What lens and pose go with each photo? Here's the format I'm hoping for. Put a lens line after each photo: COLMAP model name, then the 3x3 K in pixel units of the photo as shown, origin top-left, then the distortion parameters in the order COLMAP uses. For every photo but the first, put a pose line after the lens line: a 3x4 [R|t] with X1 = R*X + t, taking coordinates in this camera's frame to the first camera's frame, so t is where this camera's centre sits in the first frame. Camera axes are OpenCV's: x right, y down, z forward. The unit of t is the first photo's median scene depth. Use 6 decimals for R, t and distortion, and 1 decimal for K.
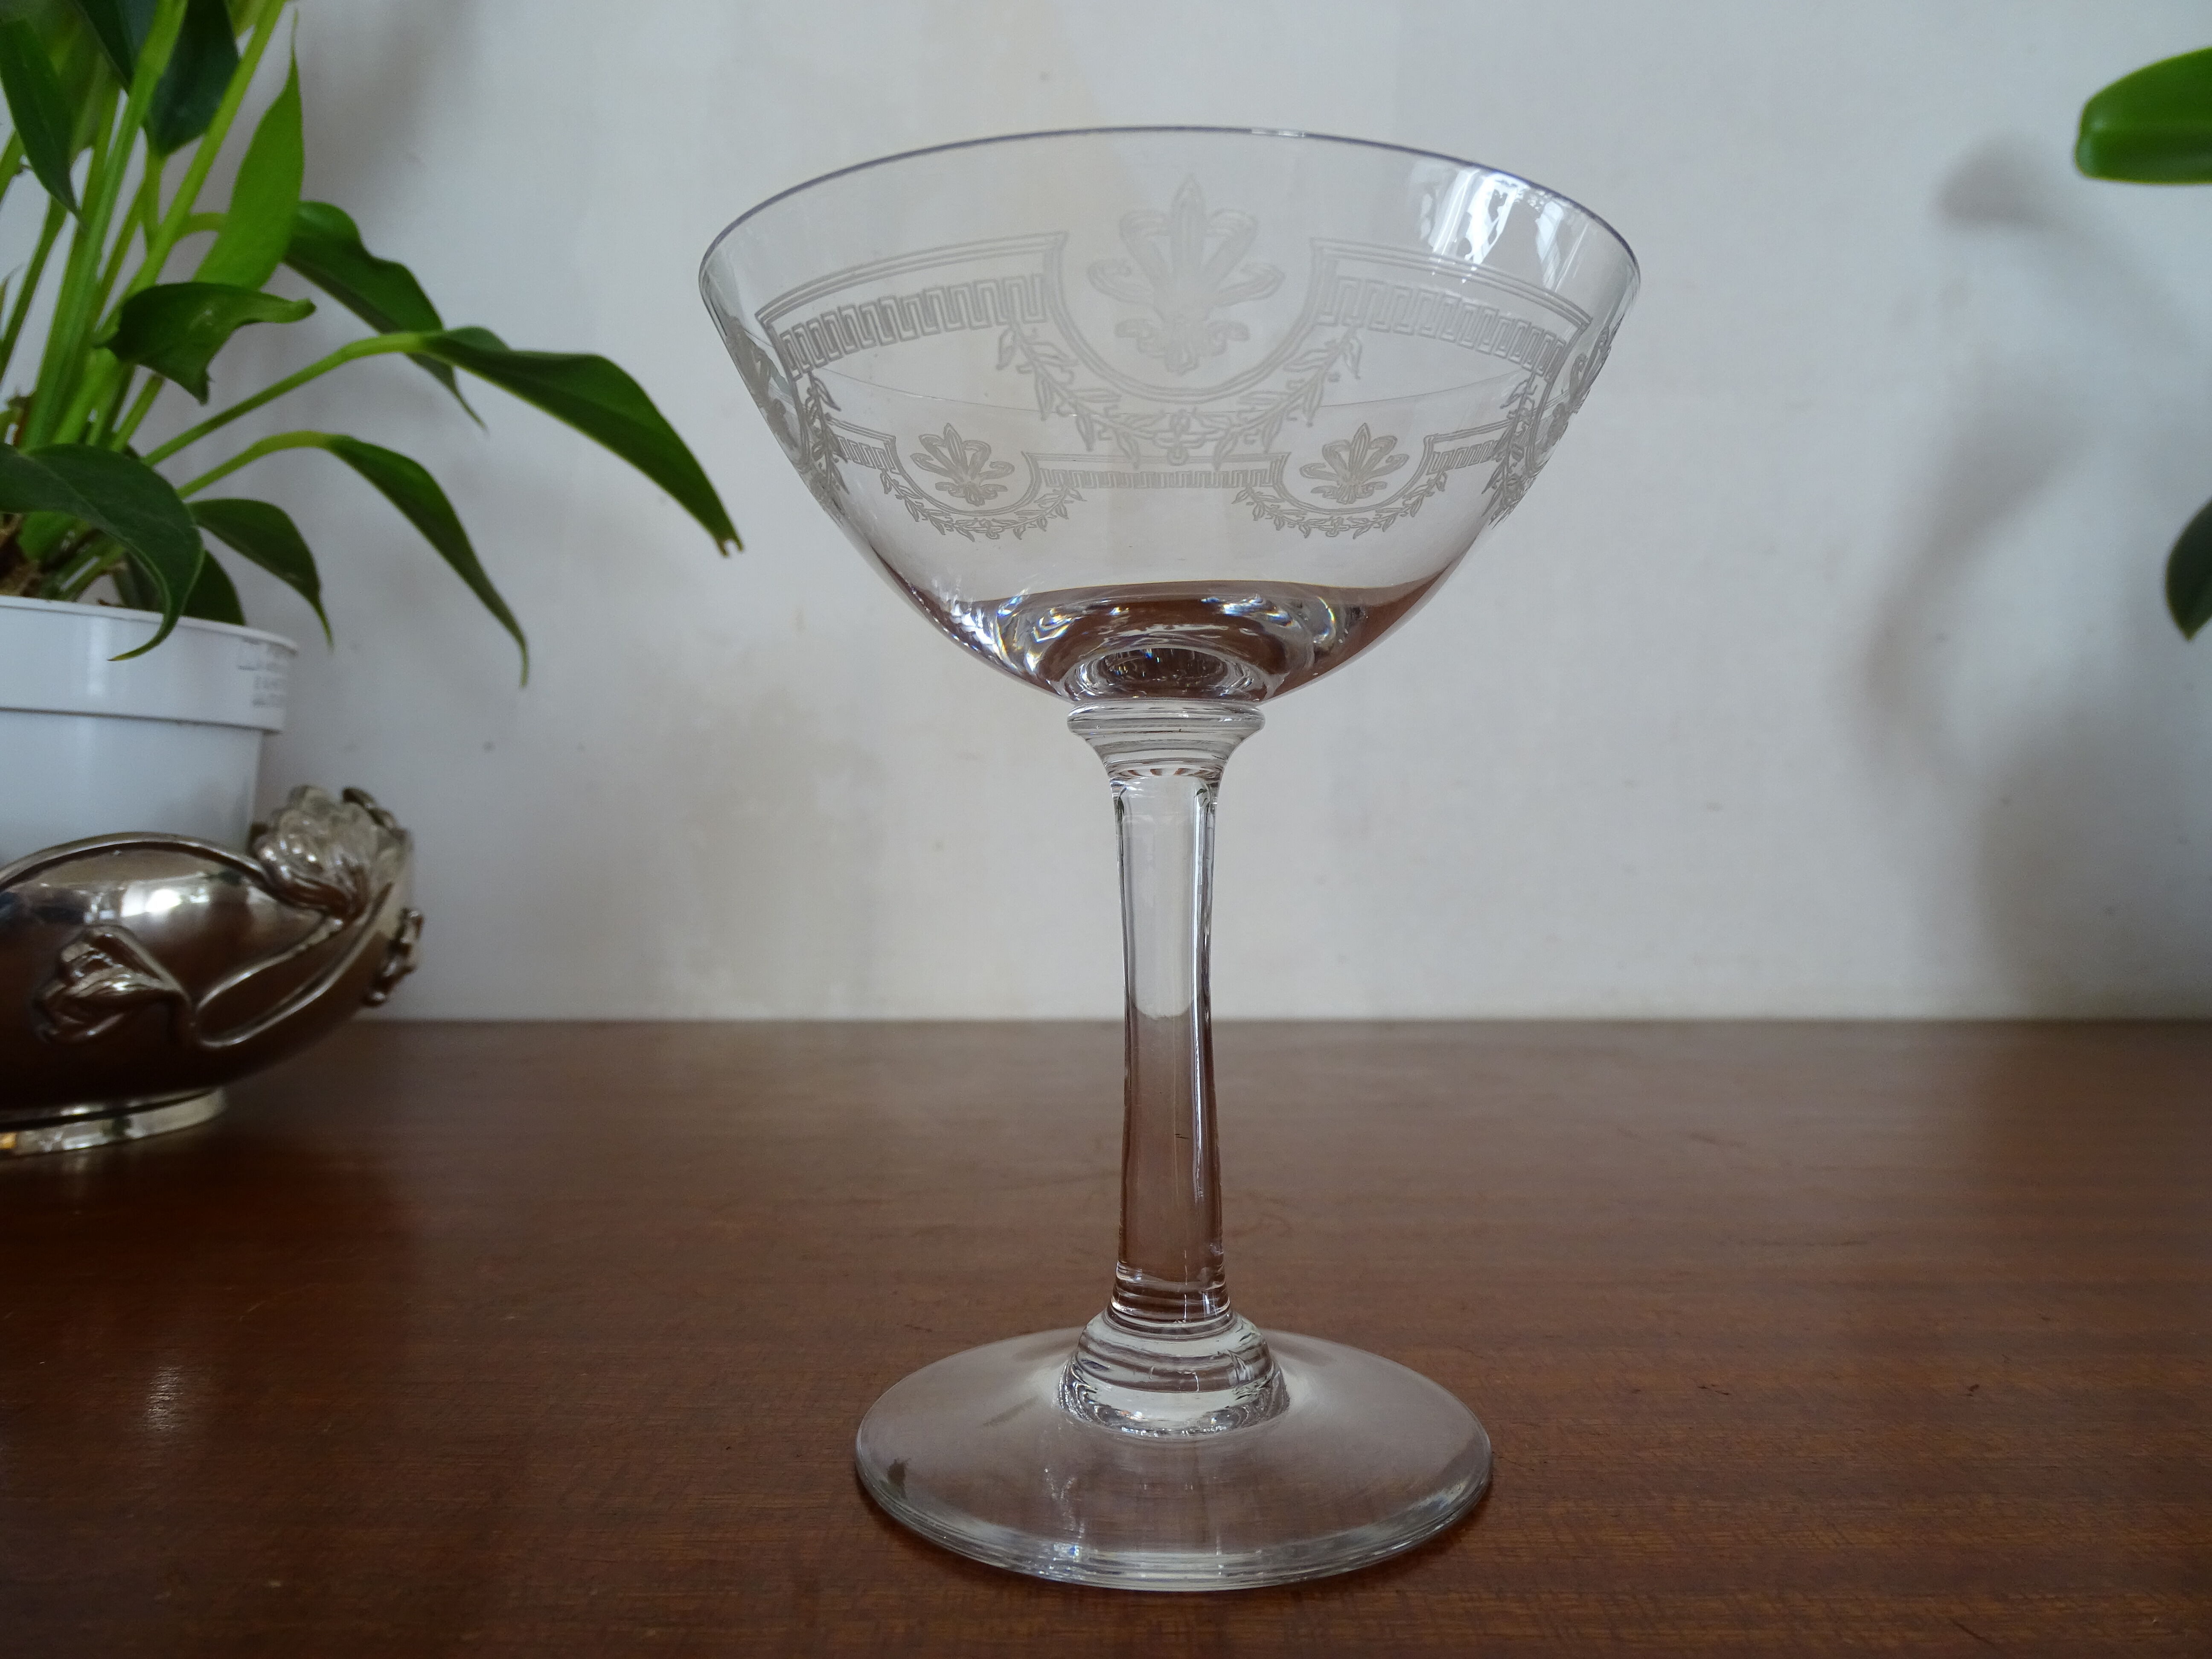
lens RADIAL K [[1610.7, 0, 1101.5], [0, 1610.7, 832.7], [0, 0, 1]] dist [0.001369, -0.006118]
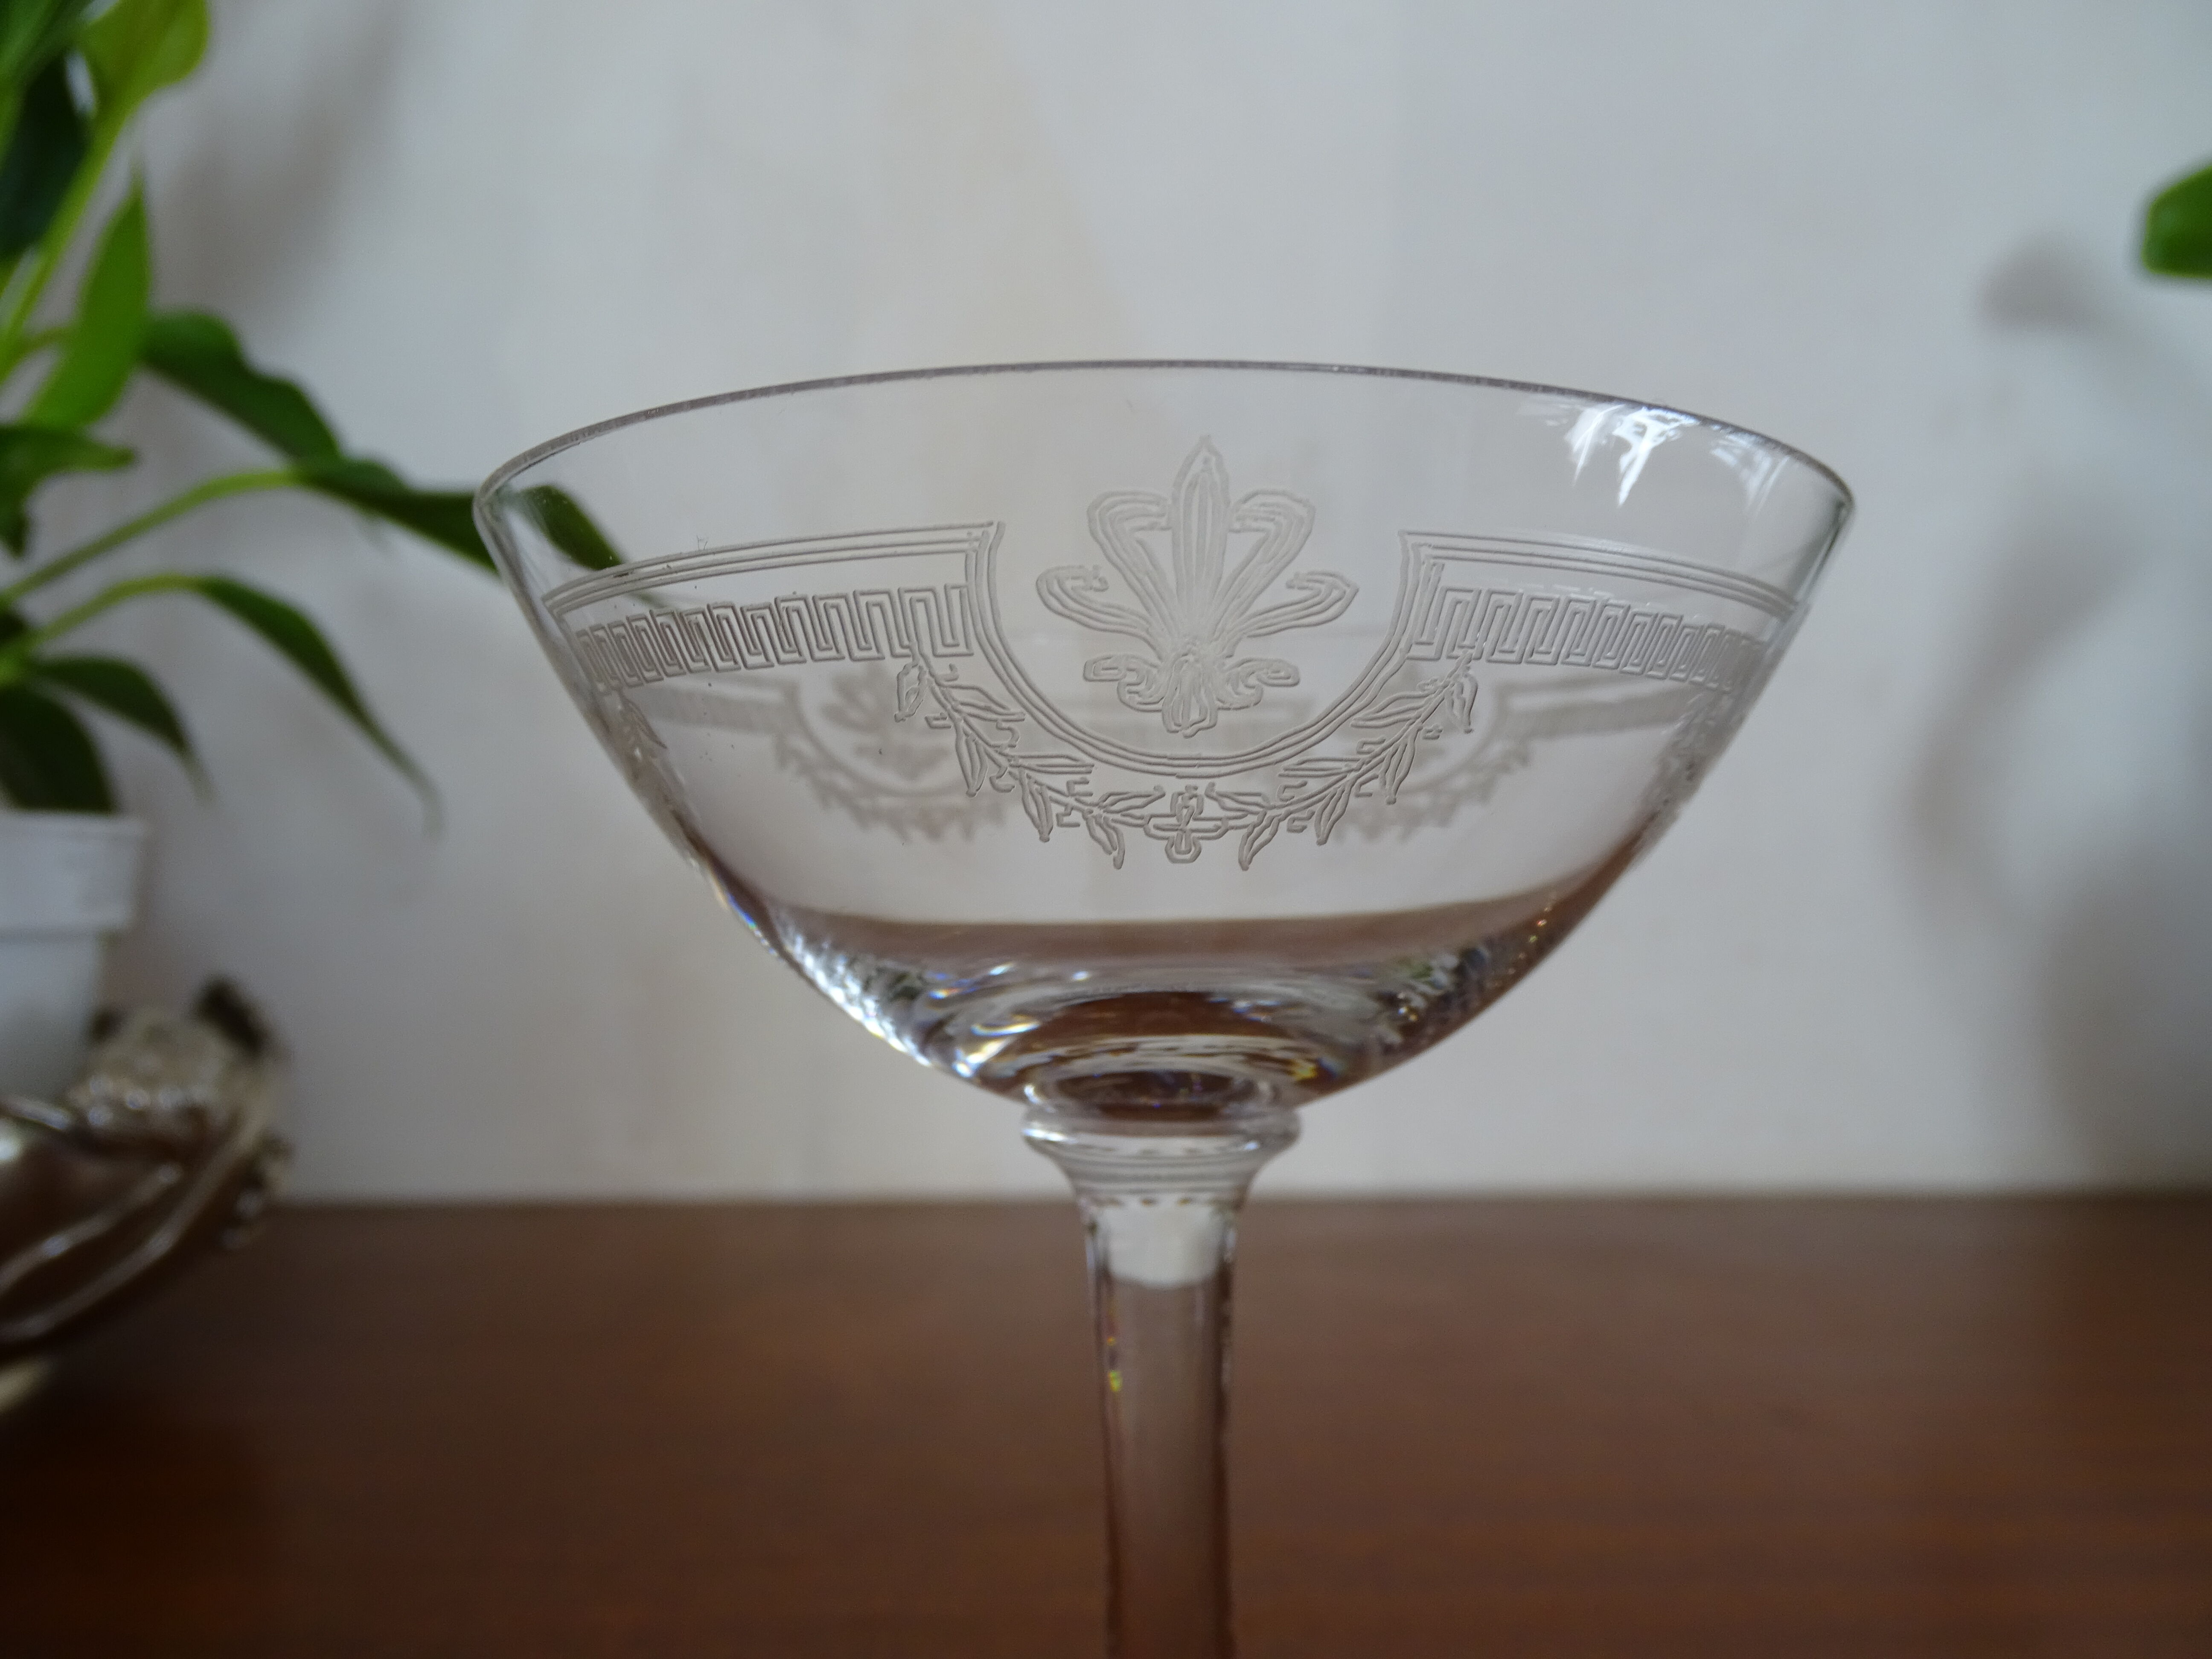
lens RADIAL K [[1616.8, 0, 1106.0], [0, 1616.8, 829.5], [0, 0, 1]] dist [-0.001781, -0.001163]
pose [[0.999866, -0.007456, 0.014543, 0.006692], [0.008039, 0.999148, -0.040491, -0.187525], [-0.014229, 0.040602, 0.999074, 0.317256]]
